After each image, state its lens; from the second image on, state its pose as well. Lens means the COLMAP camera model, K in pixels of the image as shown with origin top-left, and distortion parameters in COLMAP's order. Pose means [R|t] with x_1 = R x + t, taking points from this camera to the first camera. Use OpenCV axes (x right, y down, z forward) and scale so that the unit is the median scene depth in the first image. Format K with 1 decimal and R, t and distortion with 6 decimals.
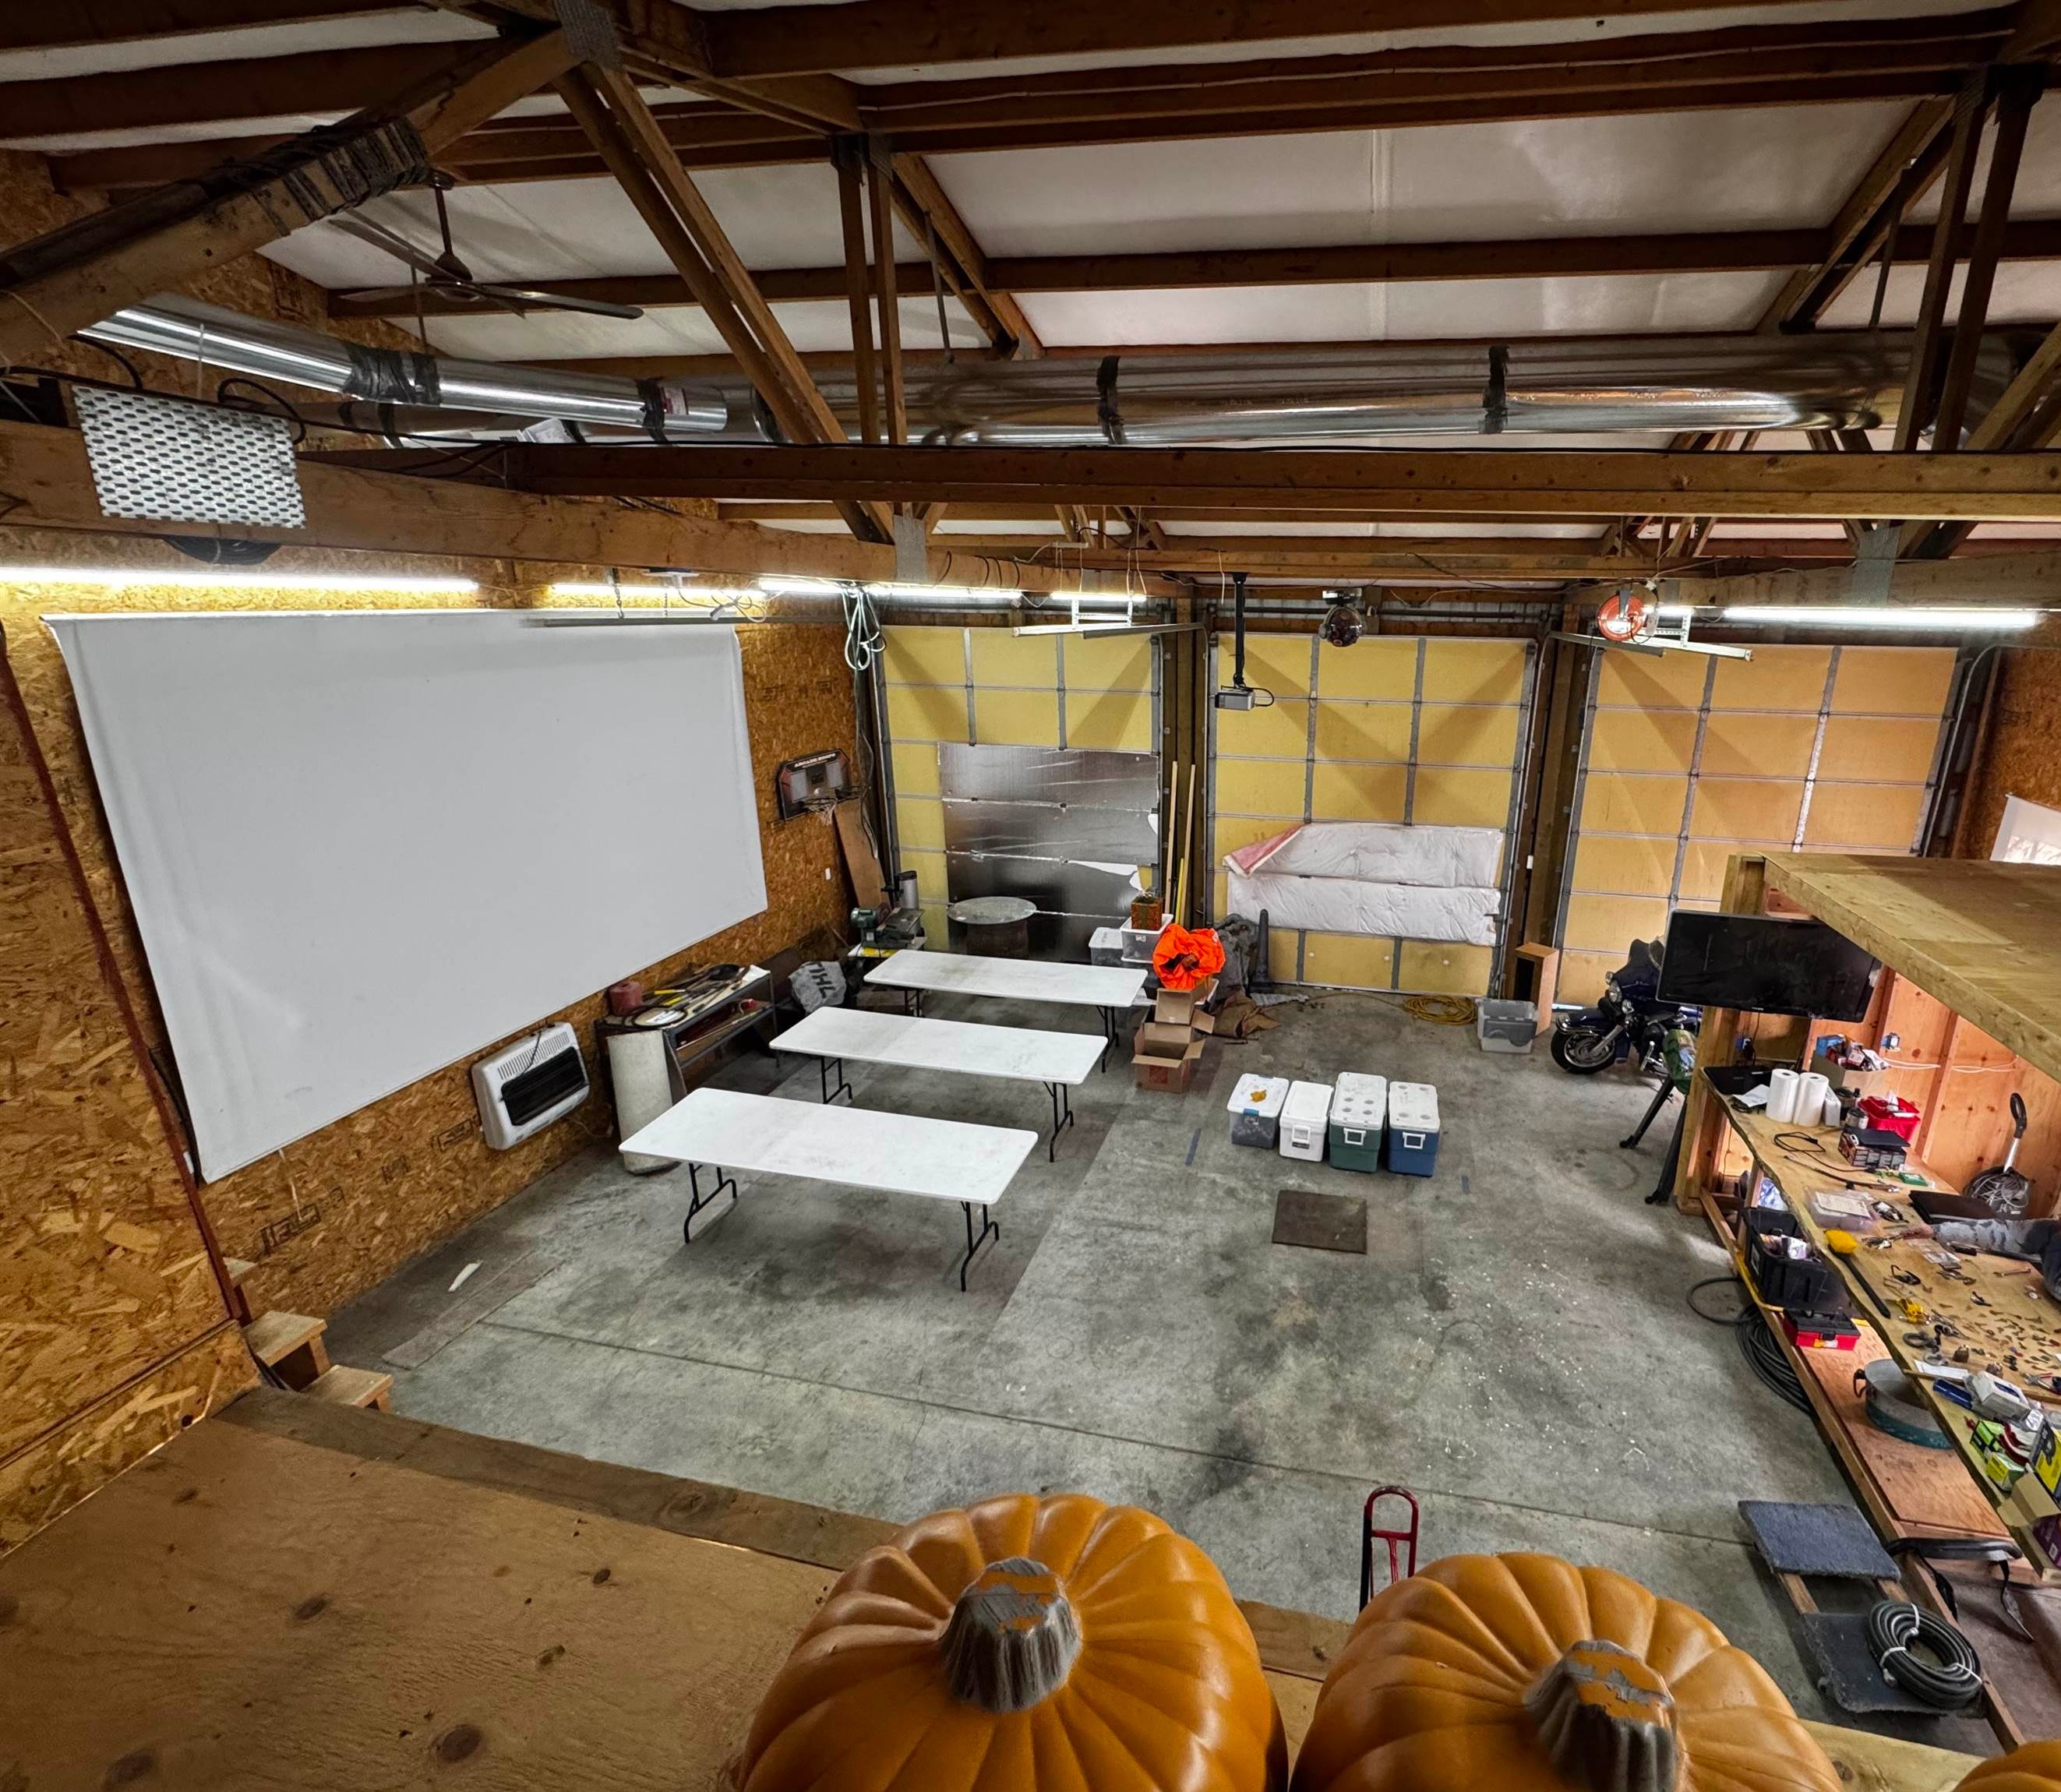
lens RADIAL K [[952.4, 0, 1177.7], [0, 952.4, 899.2], [0, 0, 1]] dist [-0.001316, 0.000203]
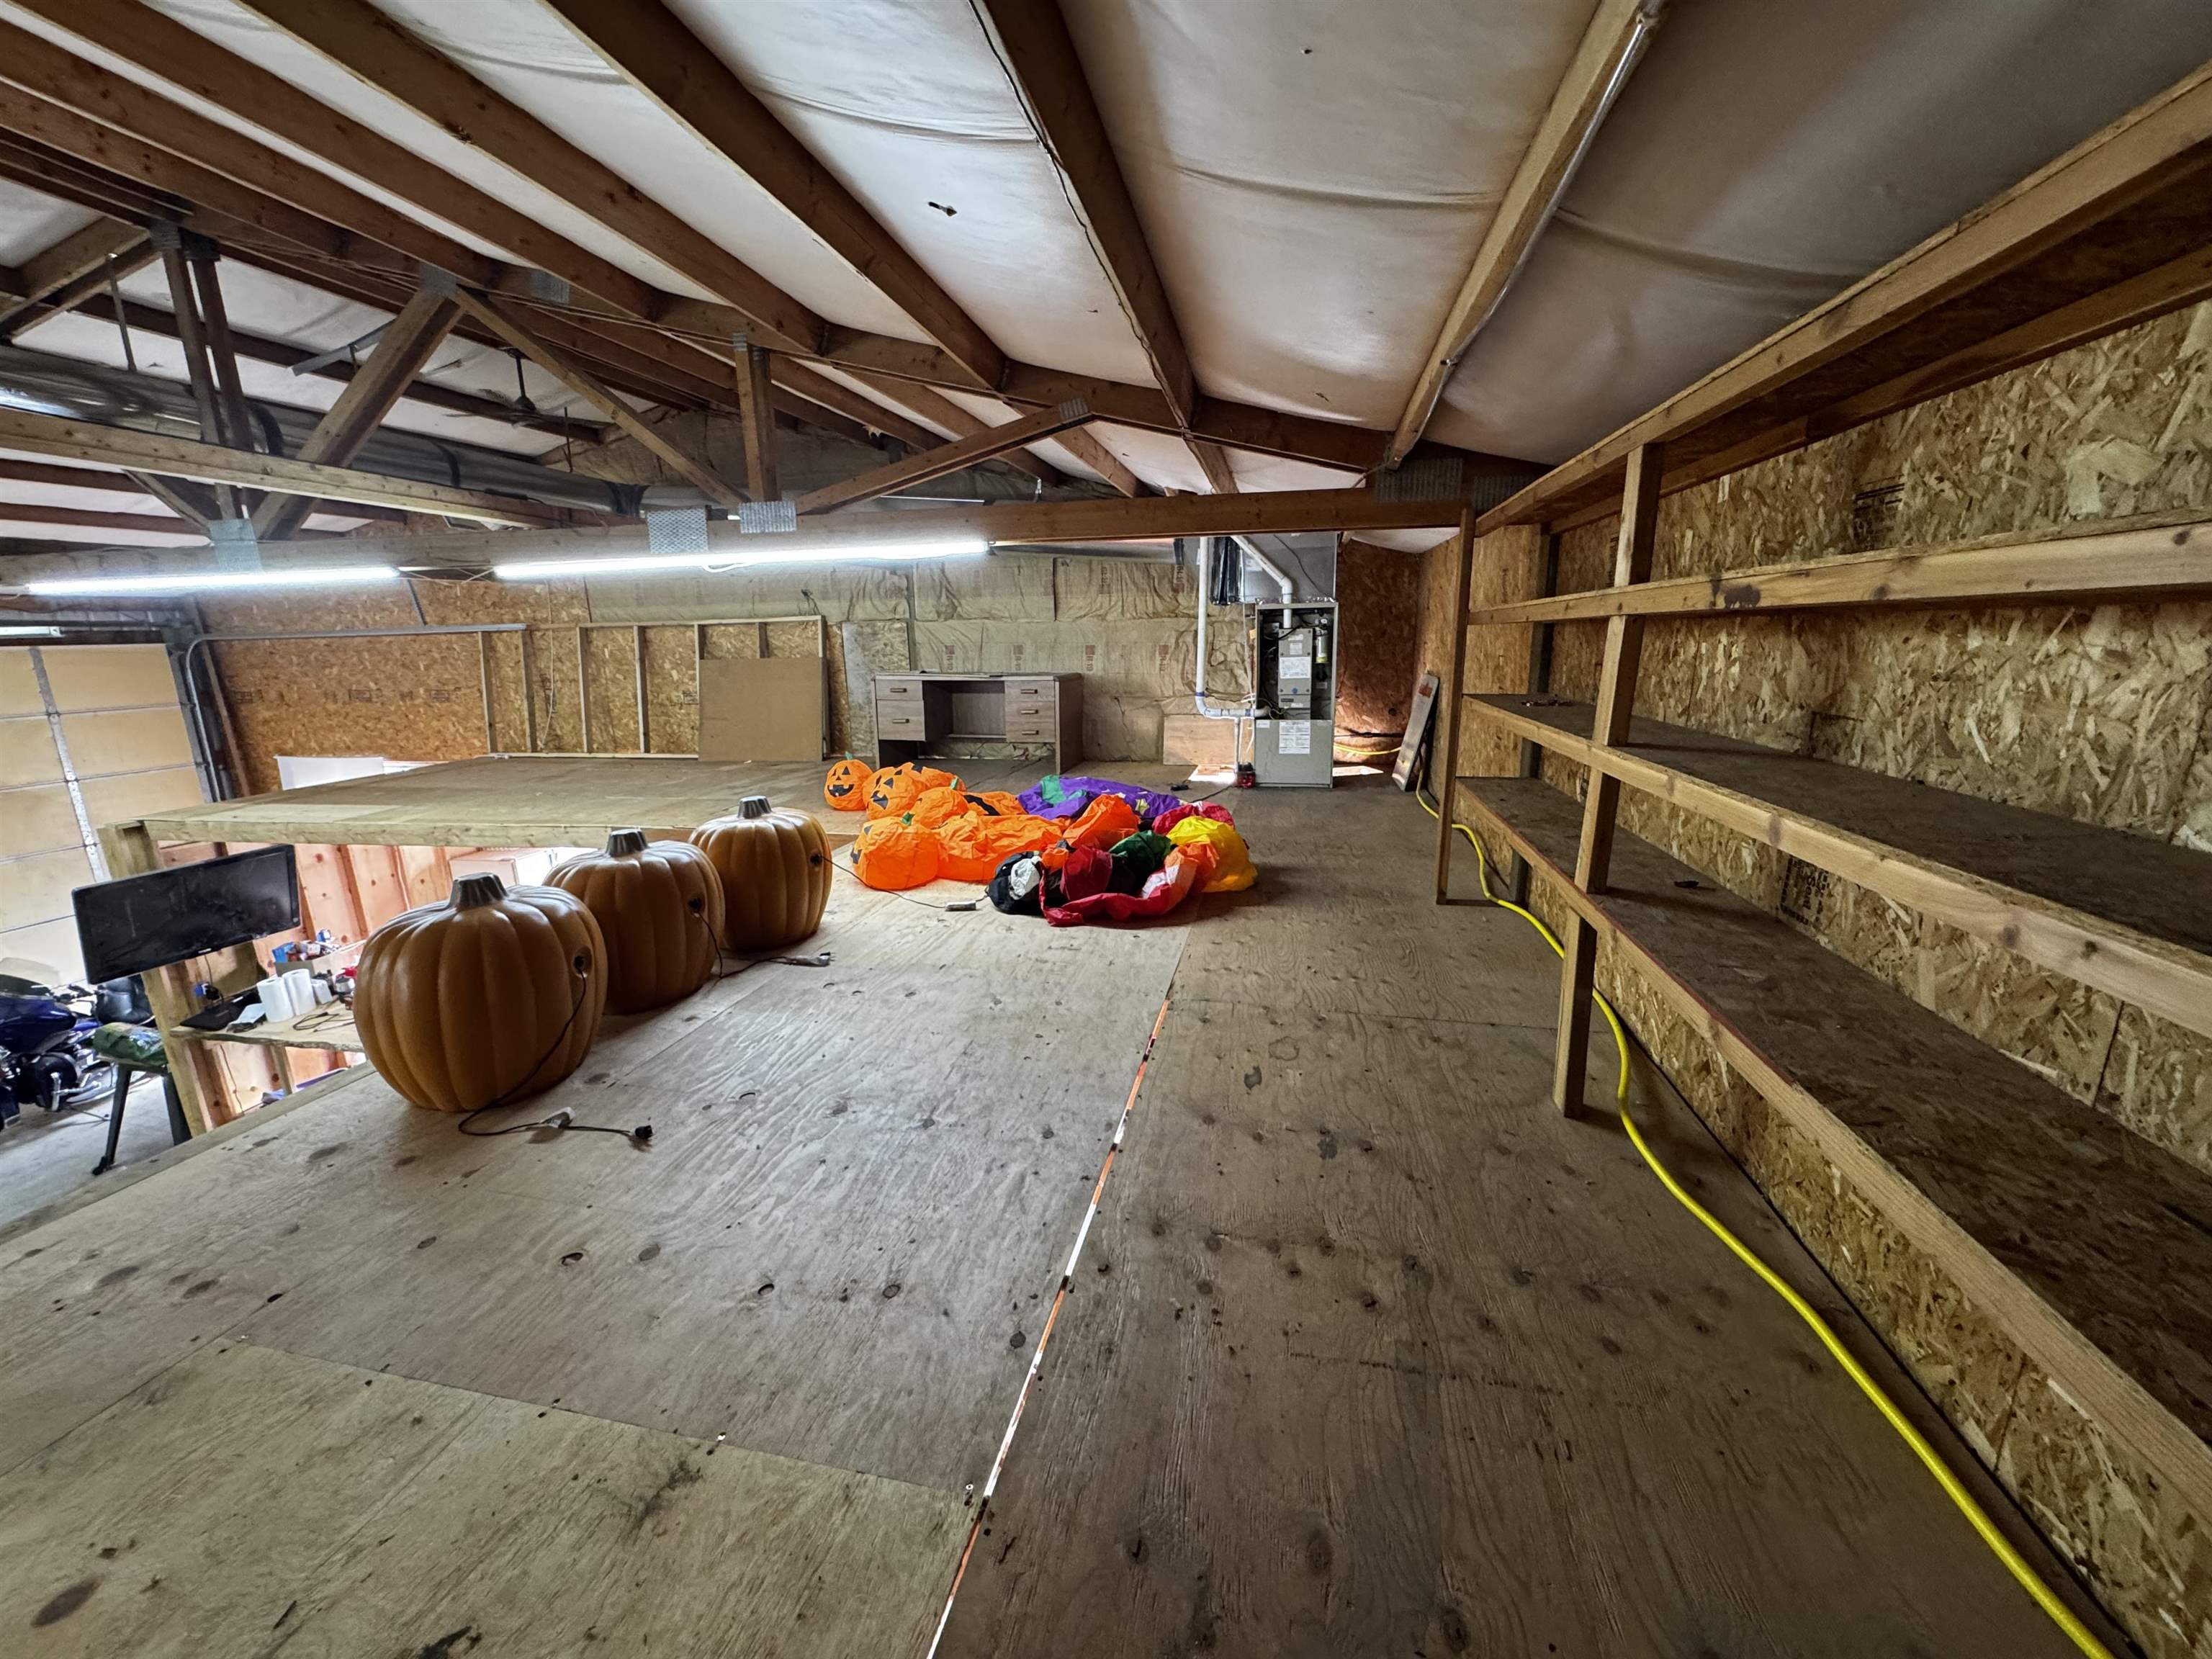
lens RADIAL K [[877.6, 0, 1106.9], [0, 877.6, 830.6], [0, 0, 1]] dist [-0.004530, -0.000219]
pose [[-0.008058, -0.227067, 0.973846, -0.365122], [0.310869, 0.925052, 0.218263, 0.092025], [-0.950419, 0.304497, 0.063134, -0.107565]]
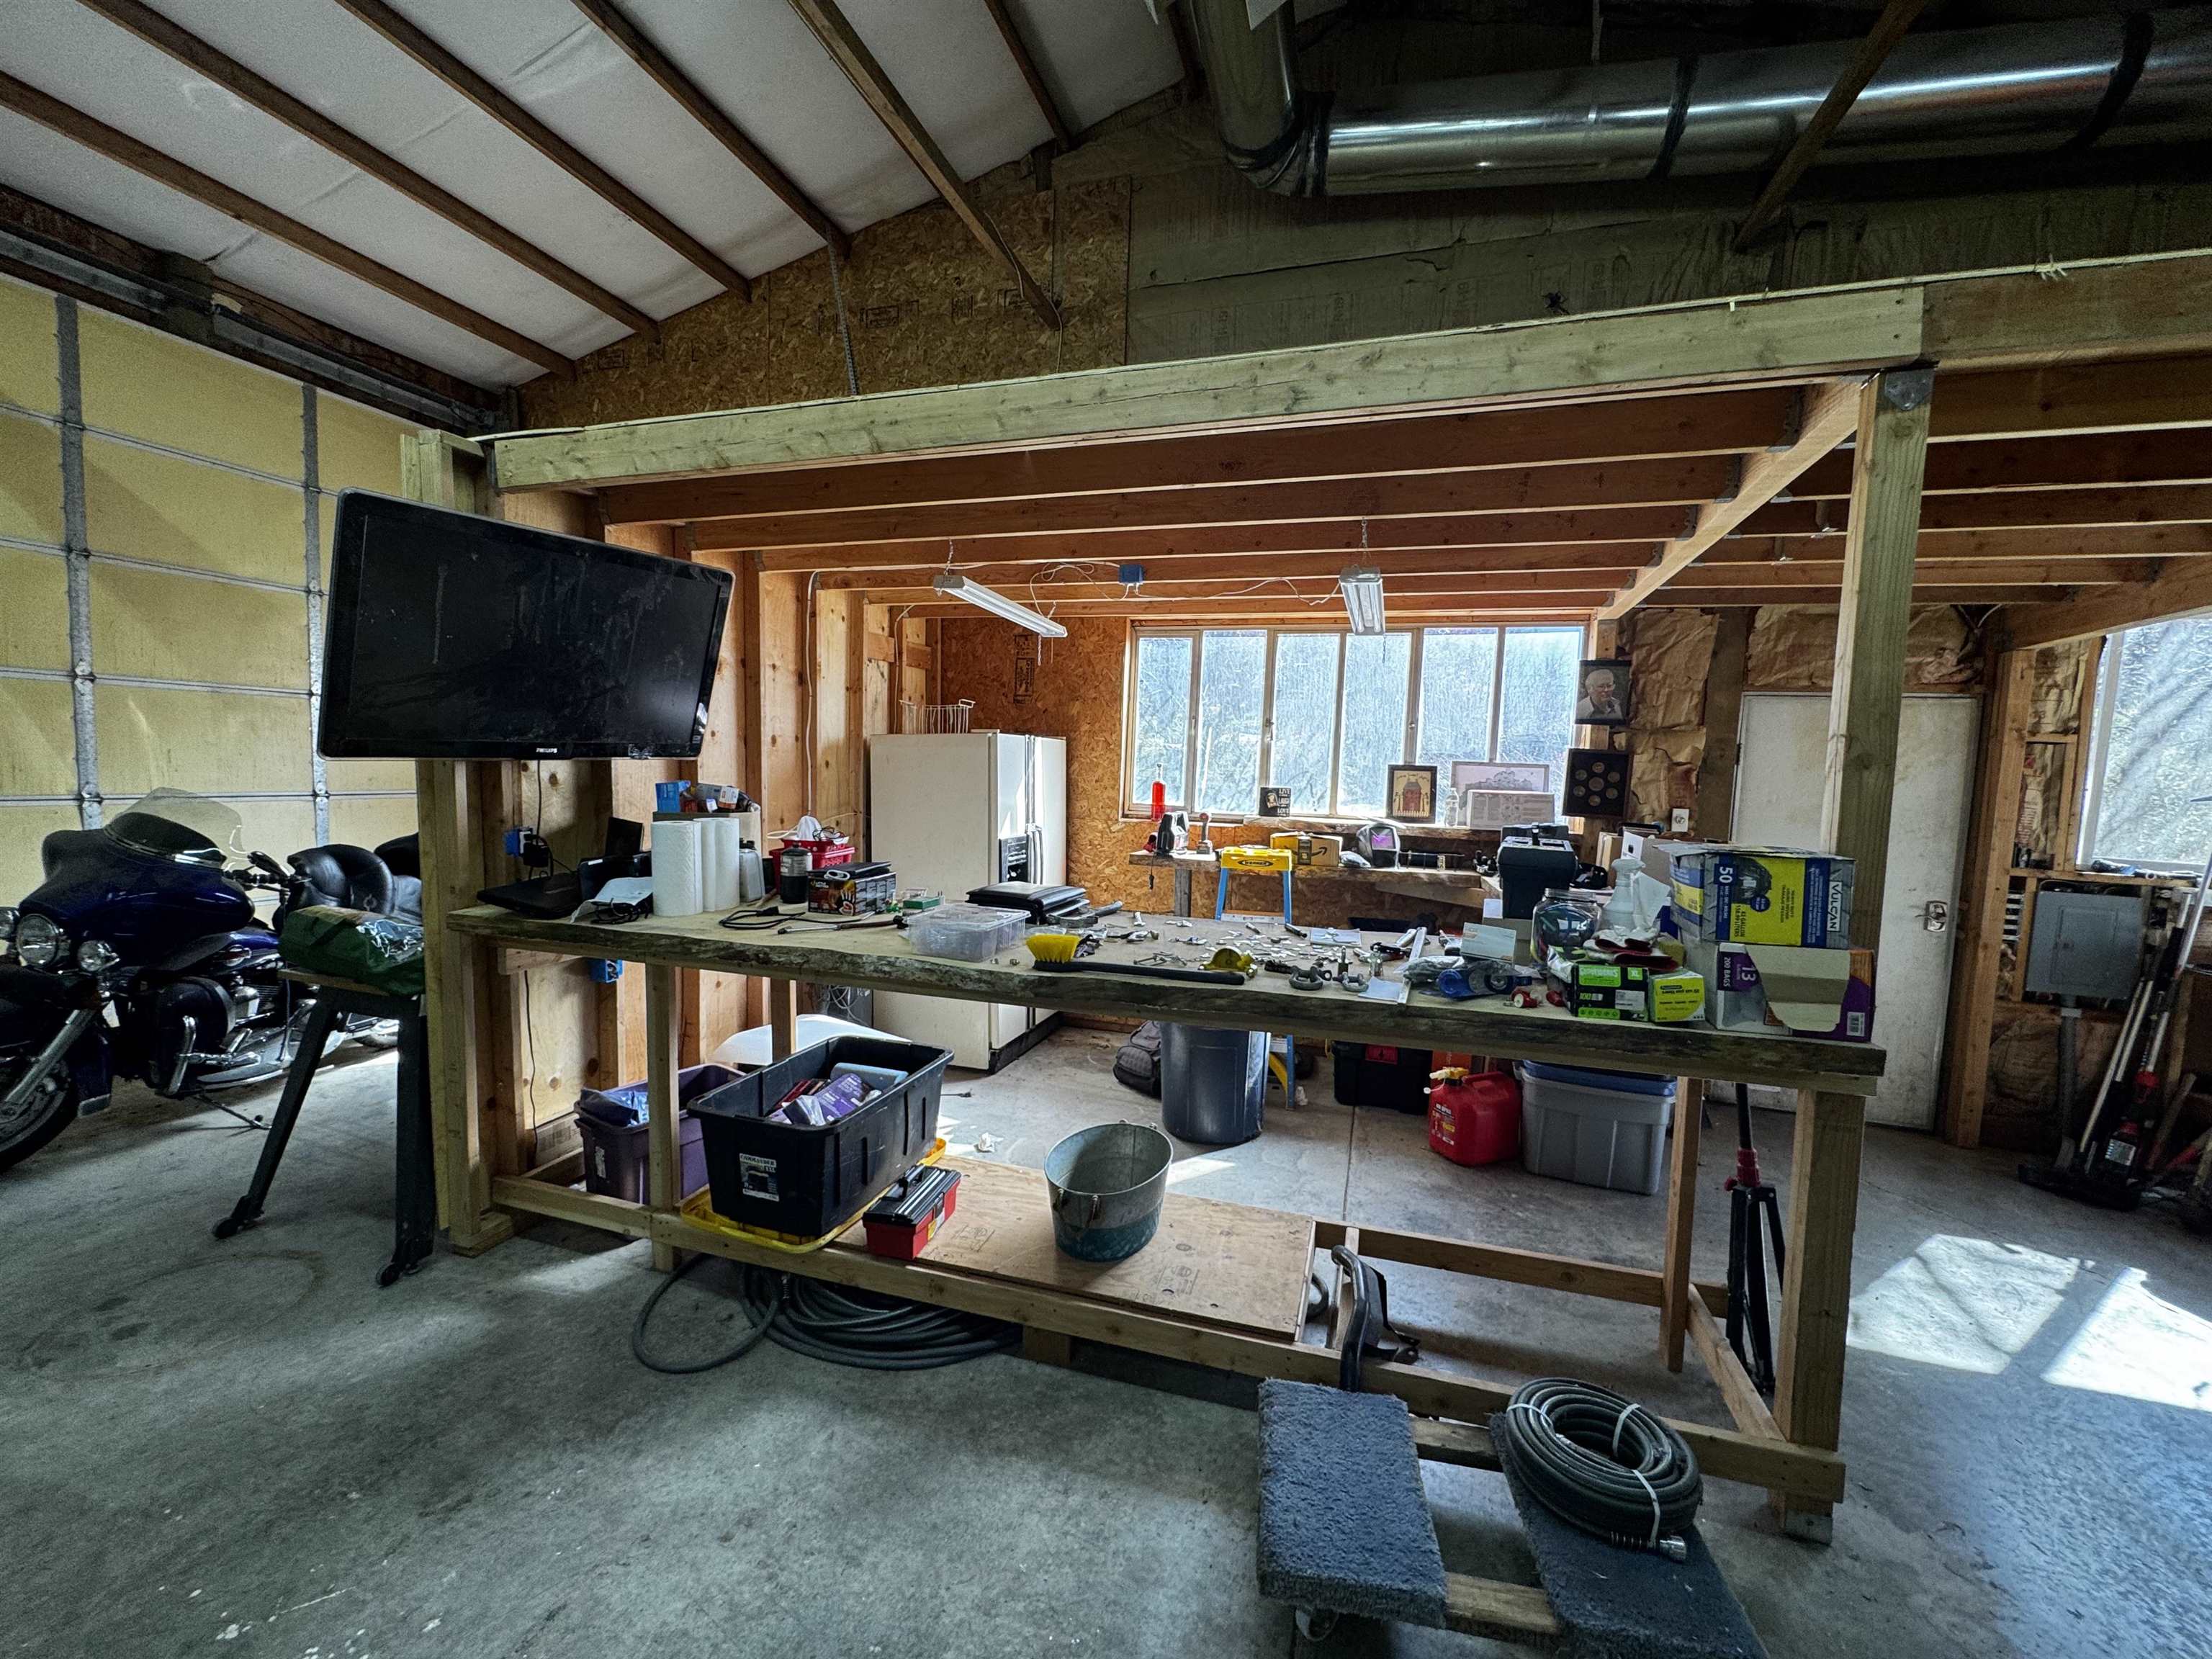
lens RADIAL K [[877.6, 0, 1113.5], [0, 877.6, 828.3], [0, 0, 1]] dist [-0.004530, -0.000219]
pose [[0.096163, -0.073782, 0.992627, 0.174309], [0.256307, 0.965455, 0.046932, 0.214727], [-0.961800, 0.249904, 0.111752, 0.680415]]
